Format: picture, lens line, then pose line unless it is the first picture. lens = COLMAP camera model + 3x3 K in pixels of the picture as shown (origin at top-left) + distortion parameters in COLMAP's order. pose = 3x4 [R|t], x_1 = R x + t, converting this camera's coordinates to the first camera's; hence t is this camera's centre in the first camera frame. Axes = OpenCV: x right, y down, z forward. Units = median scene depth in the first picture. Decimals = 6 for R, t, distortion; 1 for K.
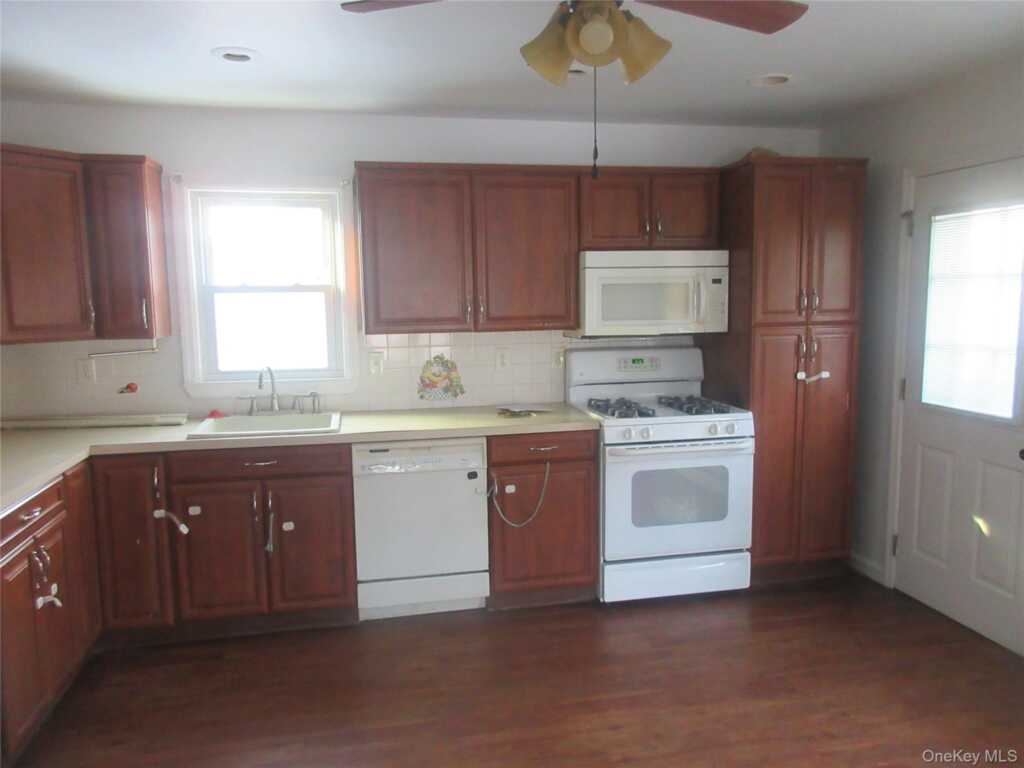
lens RADIAL K [[759.0, 0, 512.1], [0, 759.0, 388.3], [0, 0, 1]] dist [-0.000665, 0.013350]
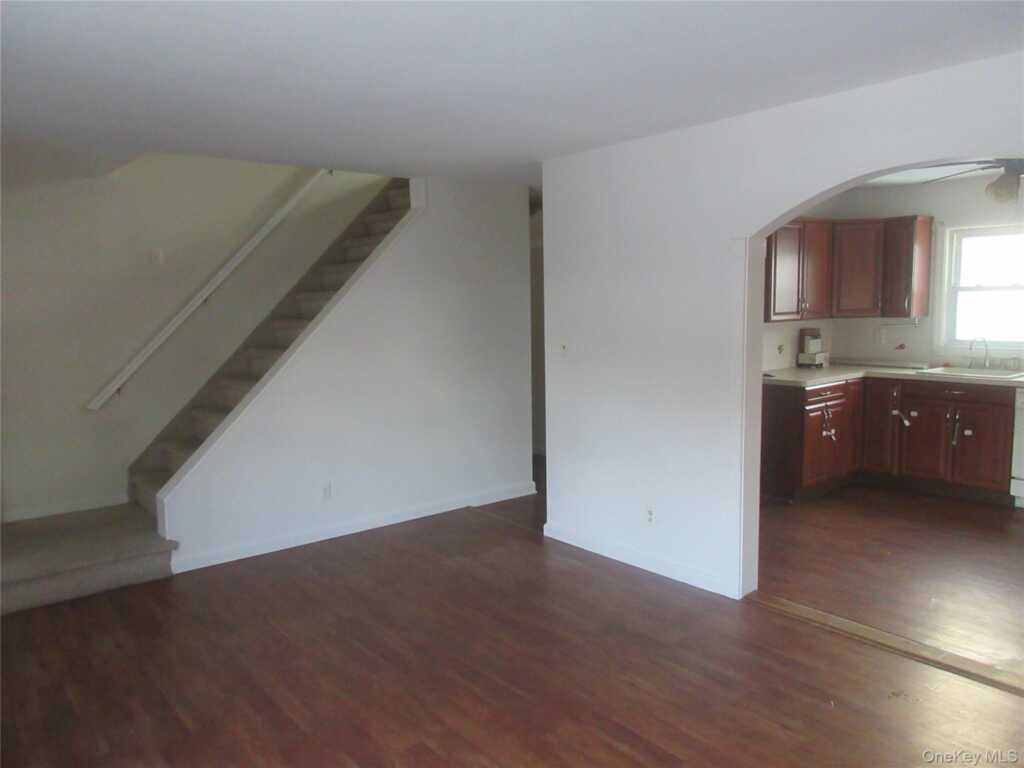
lens RADIAL K [[759.0, 0, 514.8], [0, 759.0, 386.2], [0, 0, 1]] dist [-0.000665, 0.013350]
pose [[0.459021, 0.103668, -0.882356, 0.701870], [-0.098354, 0.992993, 0.065501, 0.069607], [0.882964, 0.056717, 0.466001, -0.648735]]
